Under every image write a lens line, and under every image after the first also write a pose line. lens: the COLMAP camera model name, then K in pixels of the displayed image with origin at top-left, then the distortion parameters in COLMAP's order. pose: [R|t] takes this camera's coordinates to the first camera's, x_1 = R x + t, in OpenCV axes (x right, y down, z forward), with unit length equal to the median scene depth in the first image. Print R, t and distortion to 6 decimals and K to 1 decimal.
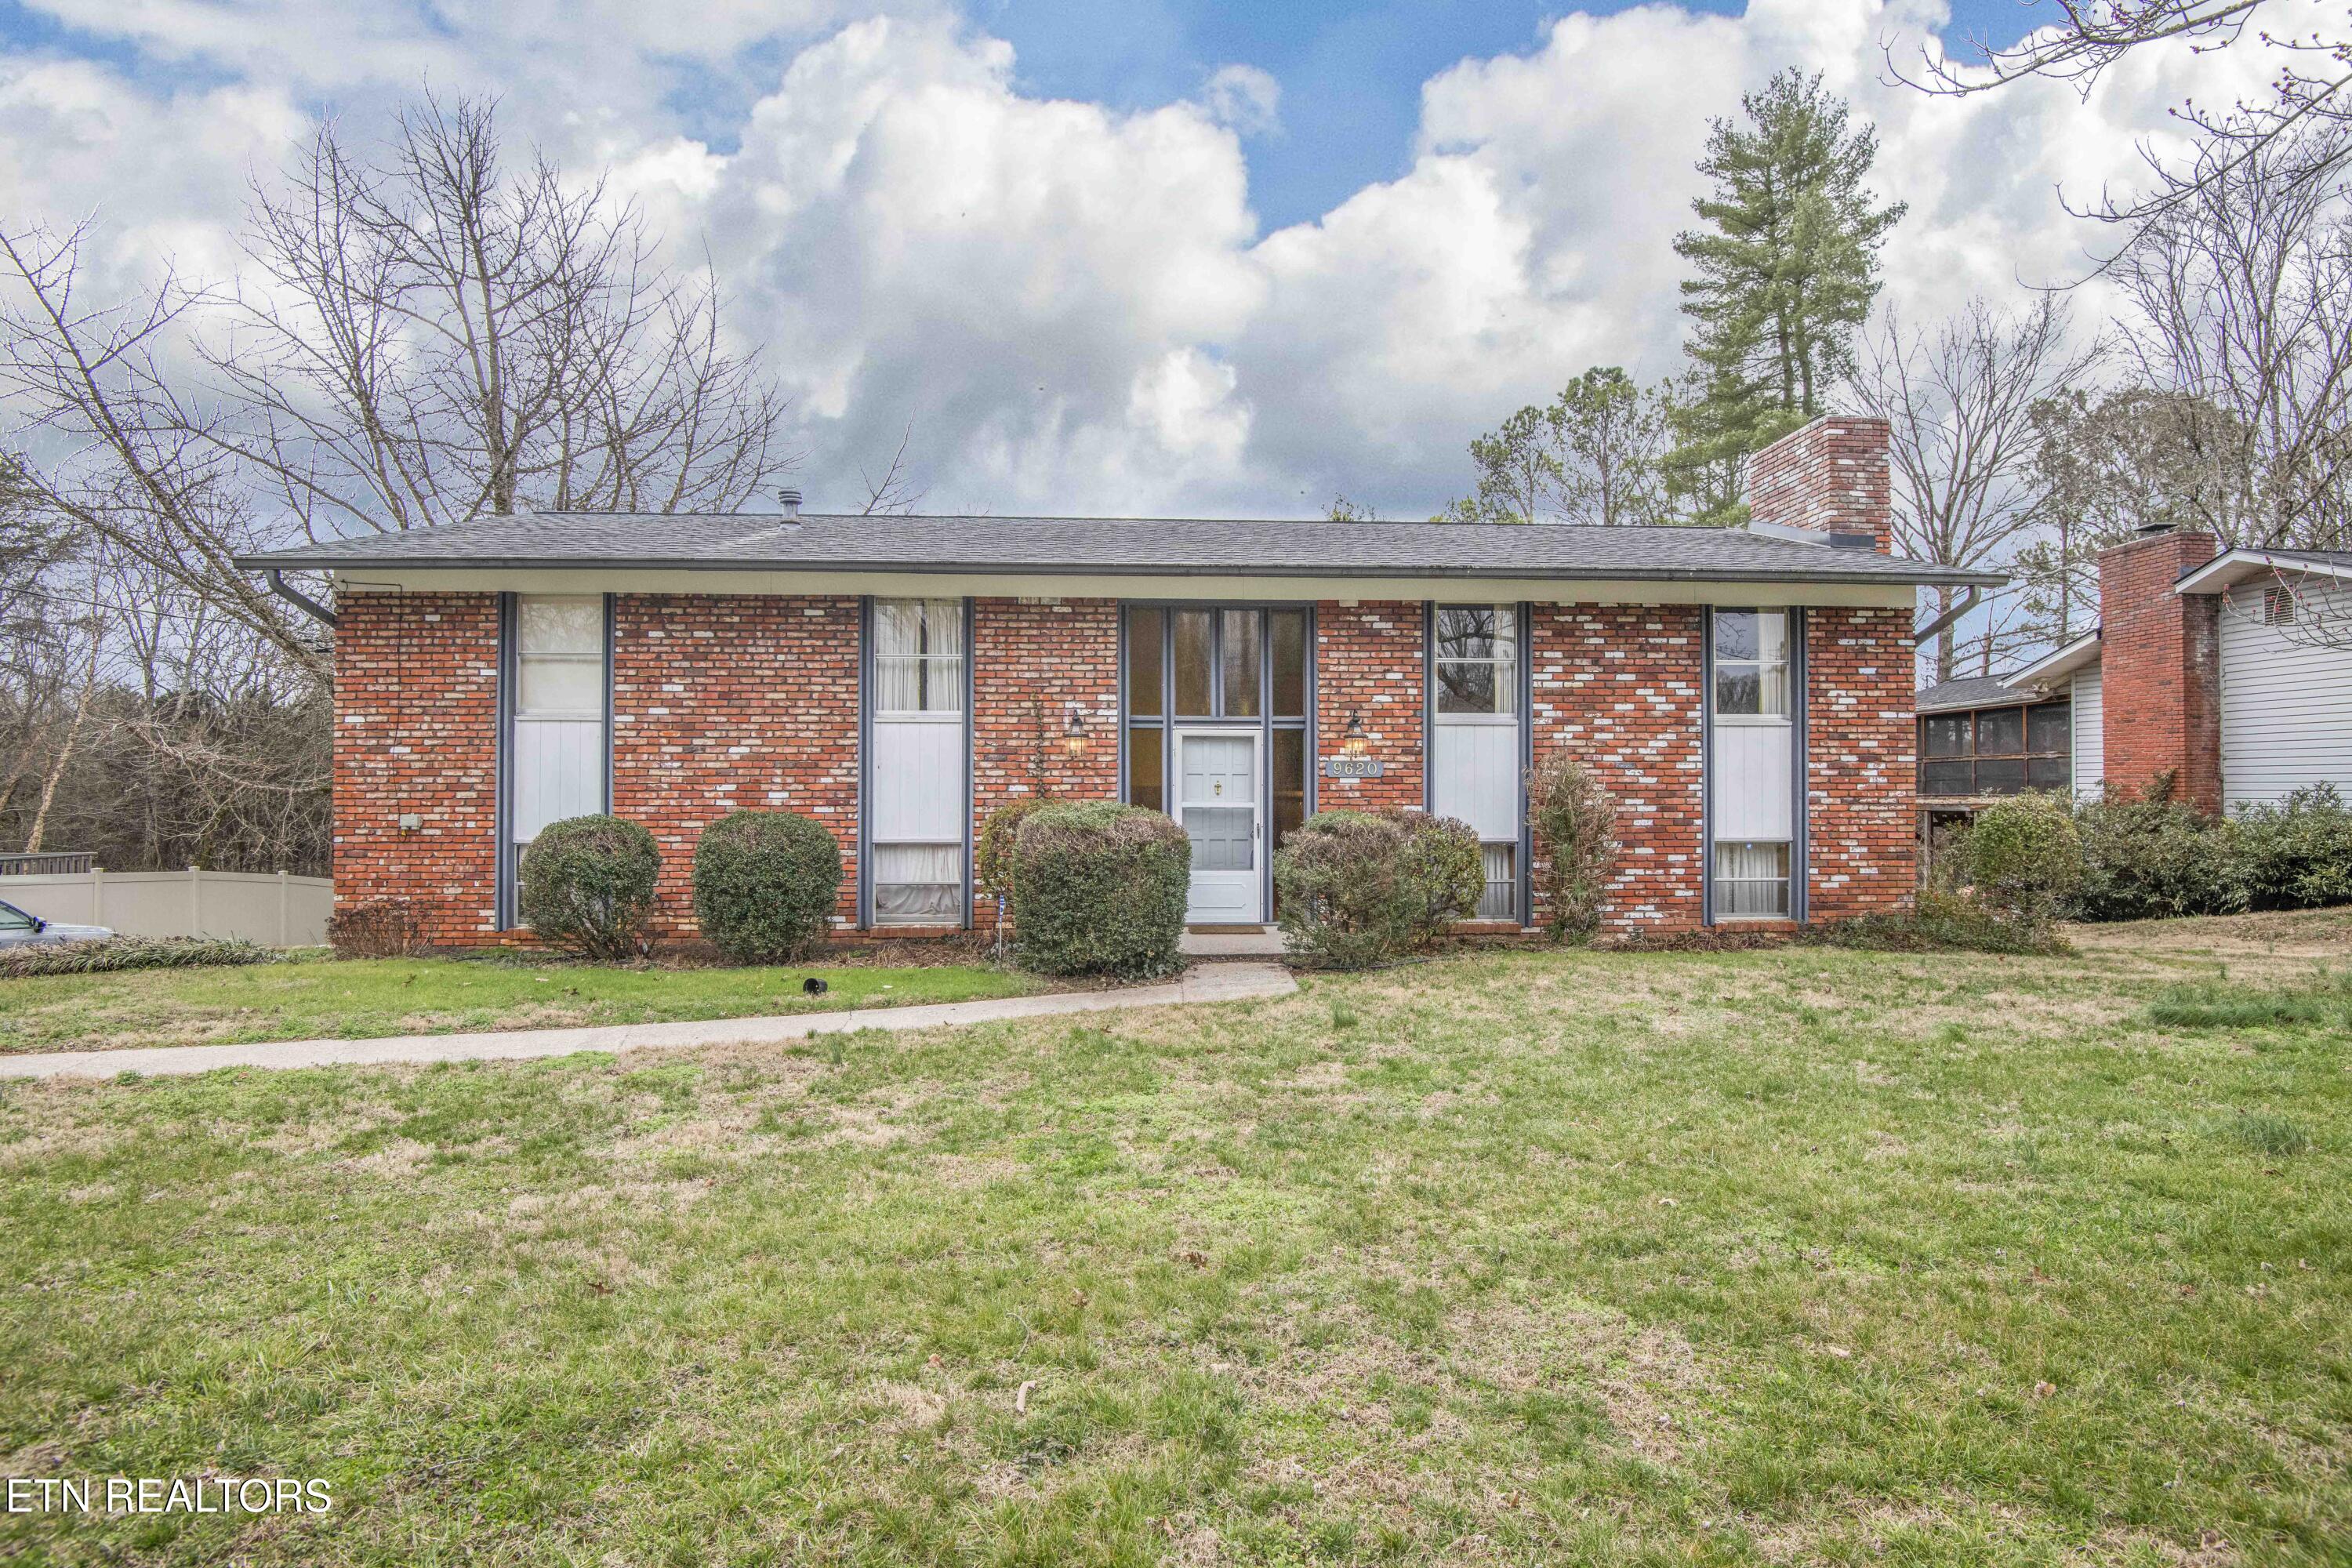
lens RADIAL K [[1061.0, 0, 1169.9], [0, 1061.0, 785.1], [0, 0, 1]] dist [0.011950, -0.046063]
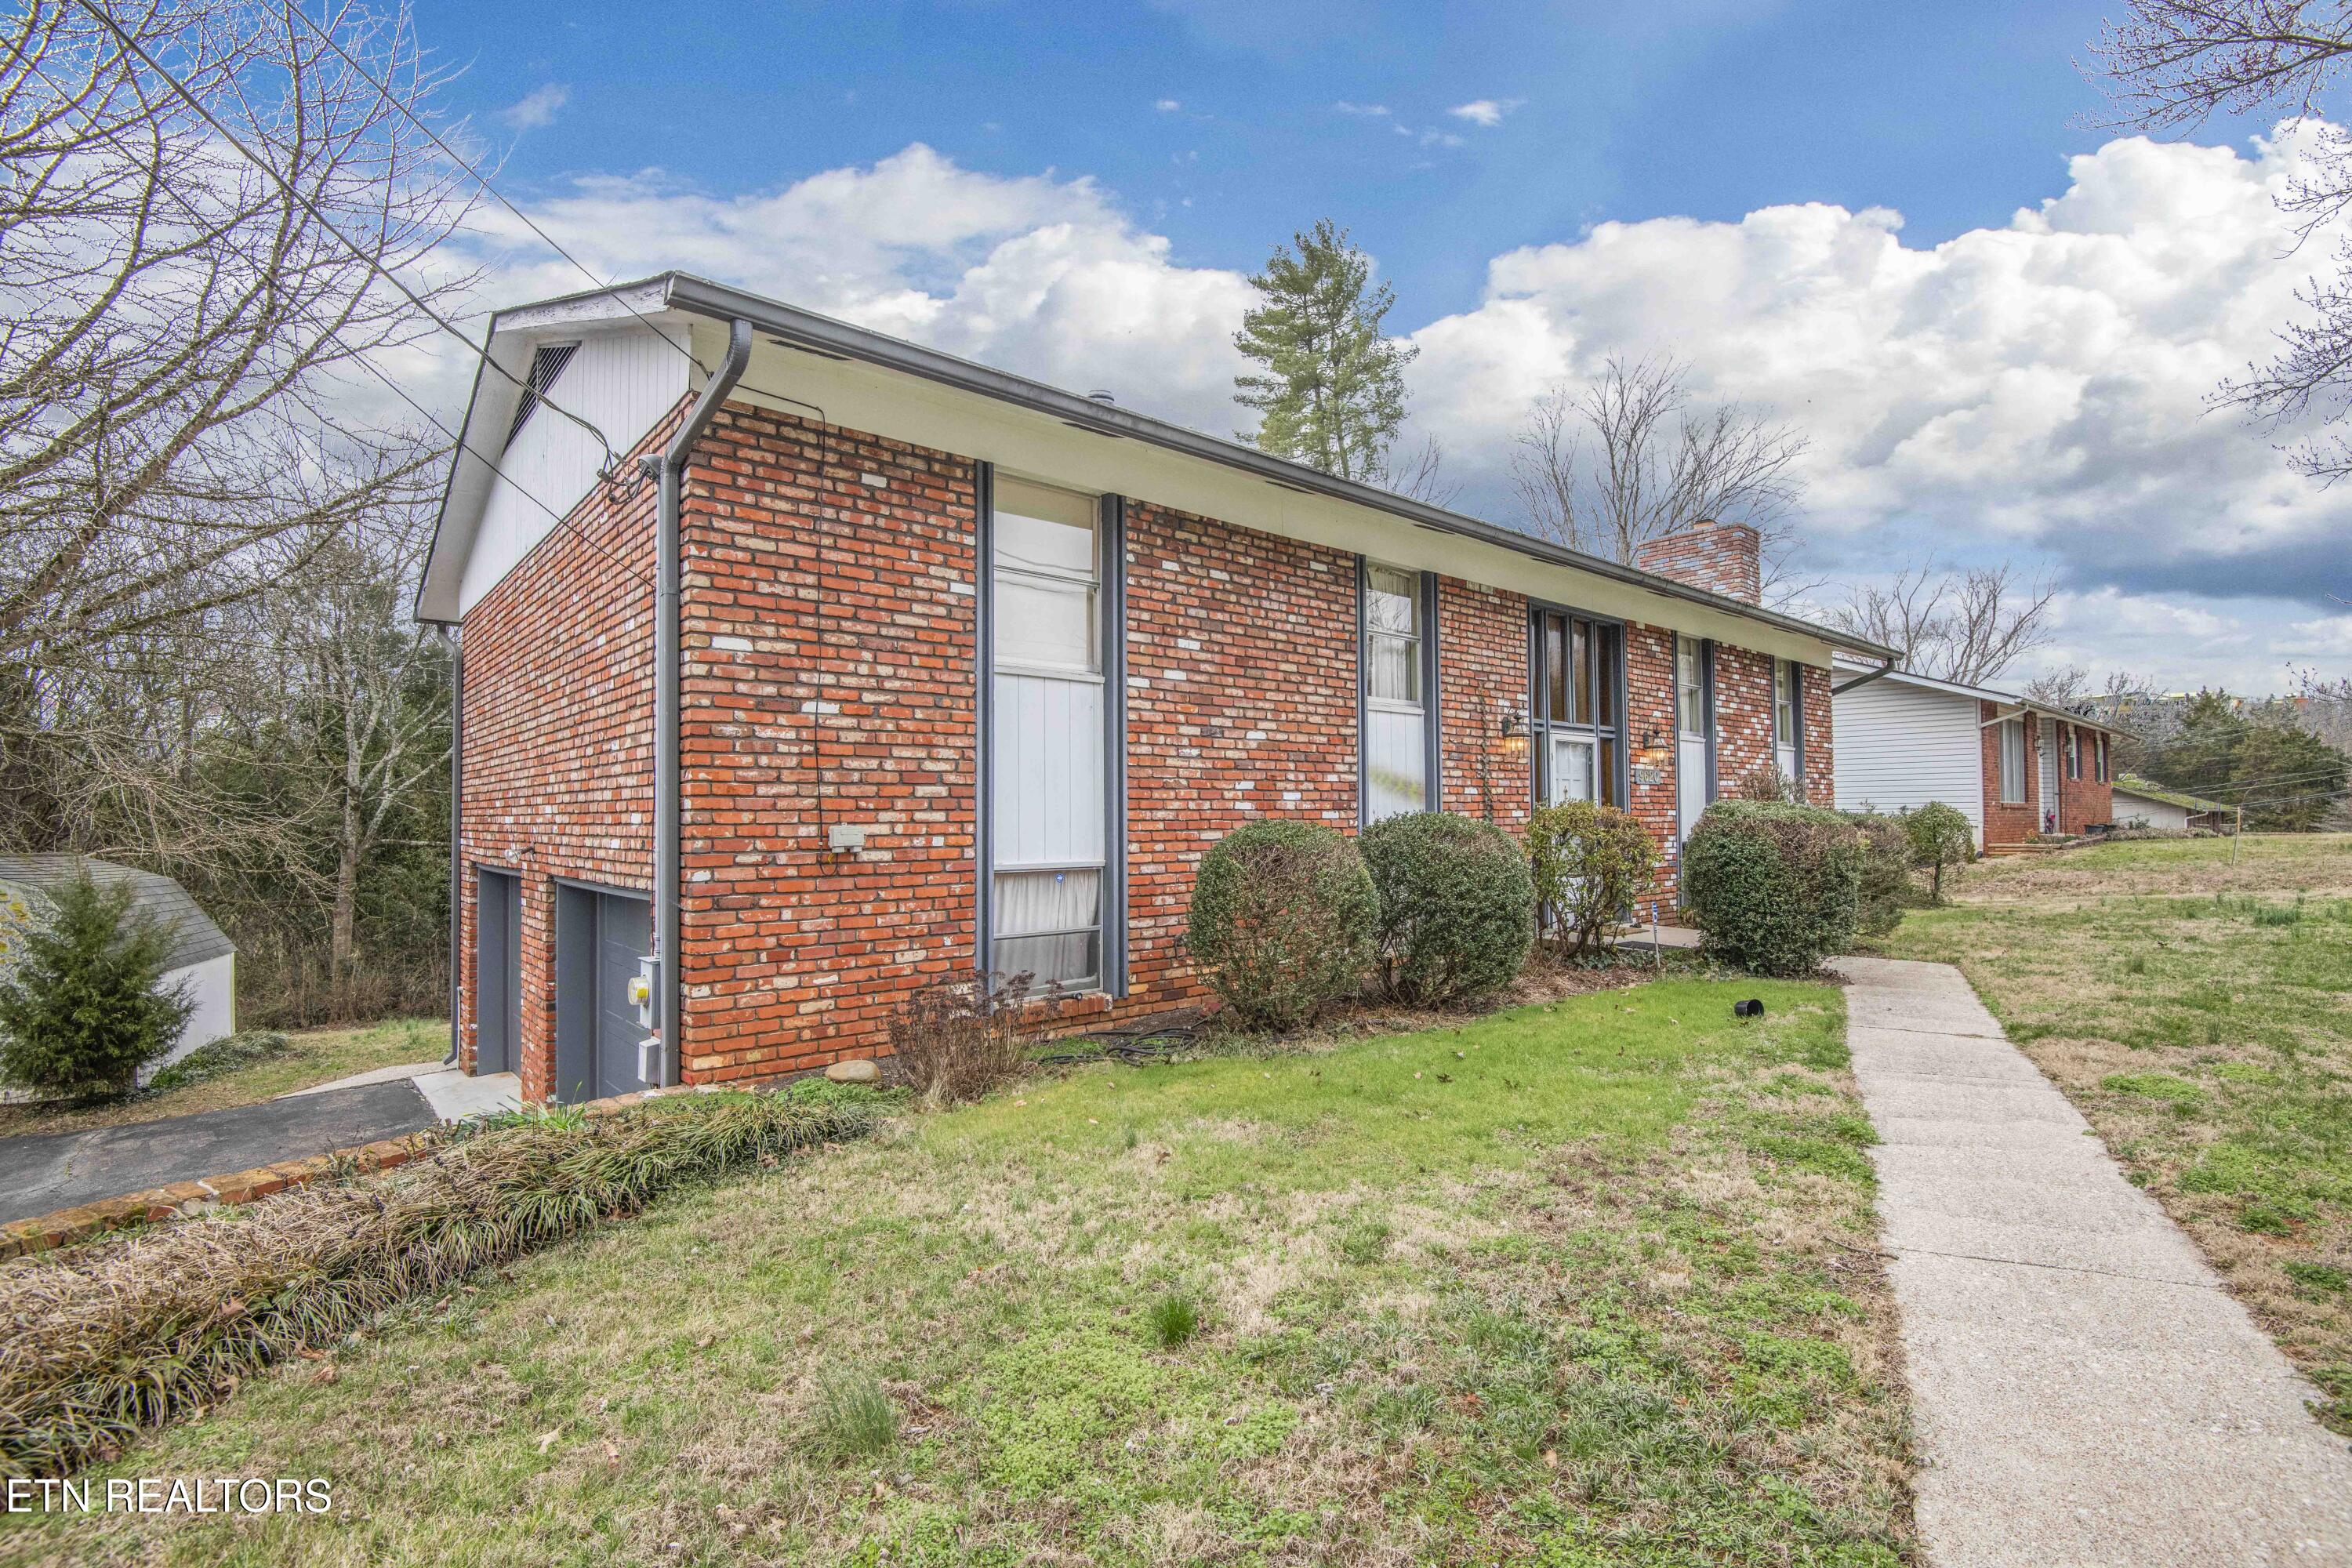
lens RADIAL K [[1061.0, 0, 1169.9], [0, 1061.0, 785.1], [0, 0, 1]] dist [0.011950, -0.046063]
pose [[0.791725, 0.013859, 0.610720, -0.912803], [0.005498, 0.999540, -0.029809, 0.024001], [-0.610852, 0.026958, 0.791285, 0.447595]]
